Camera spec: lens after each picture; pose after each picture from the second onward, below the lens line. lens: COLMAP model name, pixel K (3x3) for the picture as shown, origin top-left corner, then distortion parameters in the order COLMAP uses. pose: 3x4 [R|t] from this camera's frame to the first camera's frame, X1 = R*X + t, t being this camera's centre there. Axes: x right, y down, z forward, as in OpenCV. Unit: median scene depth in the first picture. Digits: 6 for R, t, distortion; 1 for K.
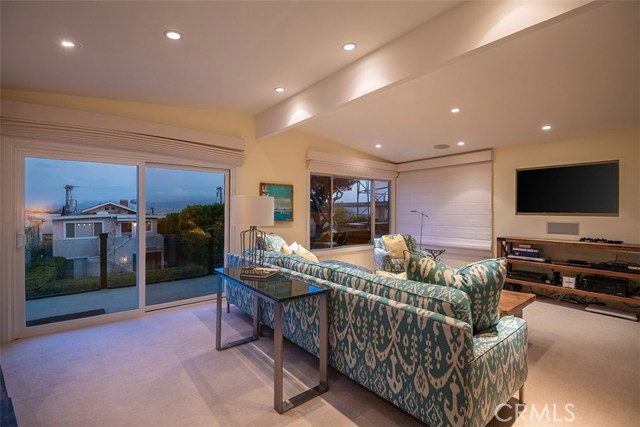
lens RADIAL K [[294.6, 0, 322.7], [0, 294.6, 212.3], [0, 0, 1]] dist [-0.012123, -0.001931]
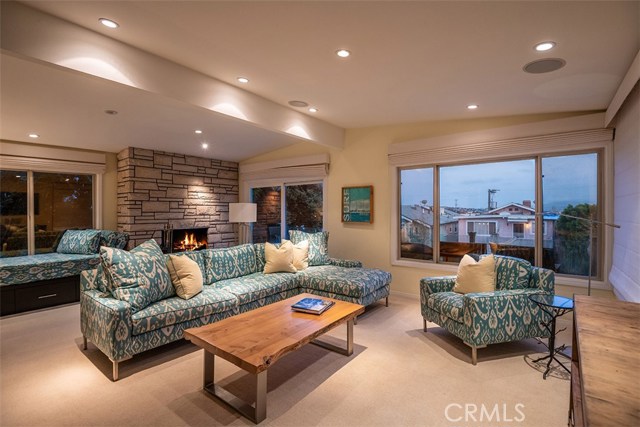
lens RADIAL K [[294.6, 0, 322.7], [0, 294.6, 212.8], [0, 0, 1]] dist [-0.012123, -0.001931]
pose [[0.225864, 0.002984, -0.974154, 0.162214], [-0.003537, 0.999991, 0.002244, -0.000954], [0.974152, 0.002938, 0.225873, 0.125128]]
